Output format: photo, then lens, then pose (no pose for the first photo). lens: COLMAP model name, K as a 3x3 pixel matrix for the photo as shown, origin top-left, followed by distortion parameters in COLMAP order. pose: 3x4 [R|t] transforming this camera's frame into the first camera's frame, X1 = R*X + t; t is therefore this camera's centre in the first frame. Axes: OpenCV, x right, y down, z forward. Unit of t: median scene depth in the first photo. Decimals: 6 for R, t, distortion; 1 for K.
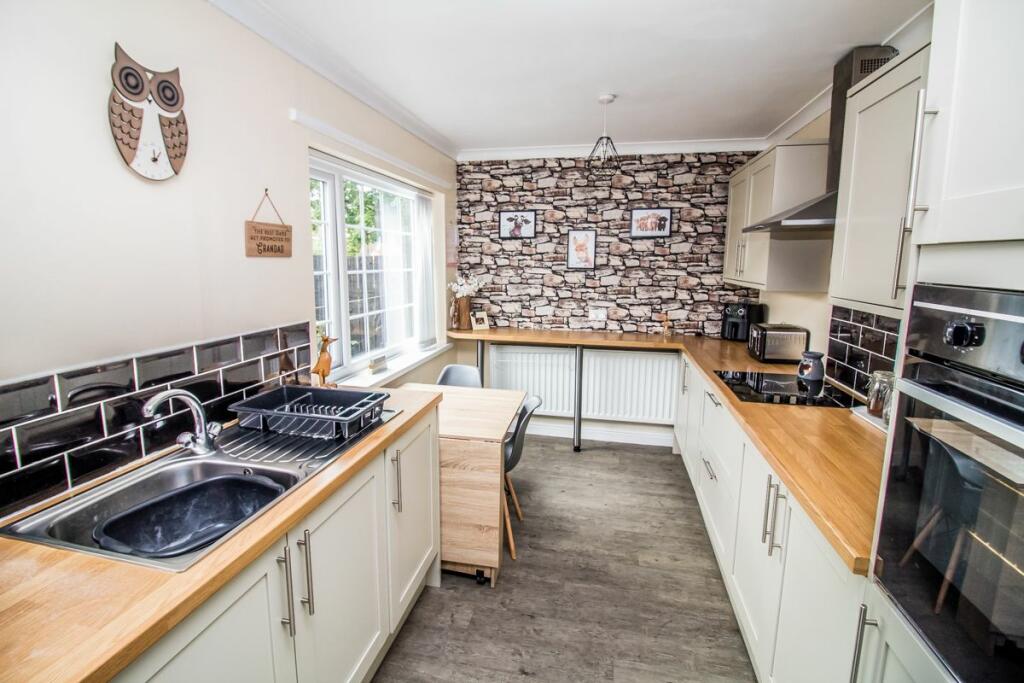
lens RADIAL K [[466.0, 0, 510.7], [0, 466.0, 322.5], [0, 0, 1]] dist [-0.000221, 0.000005]
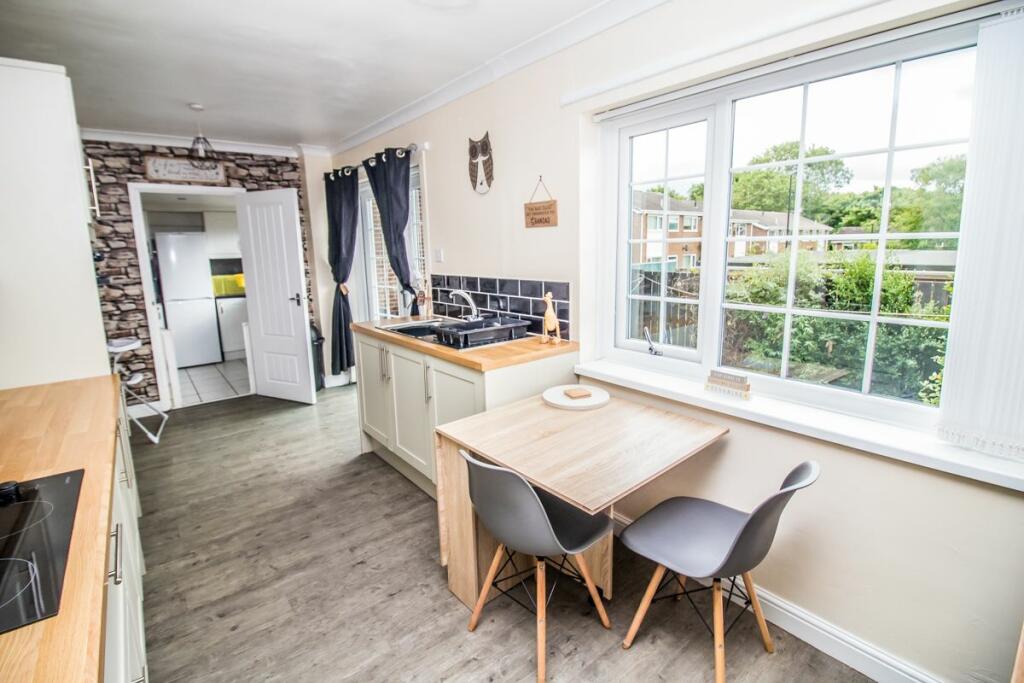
lens RADIAL K [[466.0, 0, 510.7], [0, 466.0, 322.5], [0, 0, 1]] dist [-0.000221, 0.000005]
pose [[-0.628460, 0.133182, -0.766355, 0.667181], [-0.094325, 0.964913, 0.245041, -0.213952], [0.772101, 0.226285, -0.593847, 1.960432]]
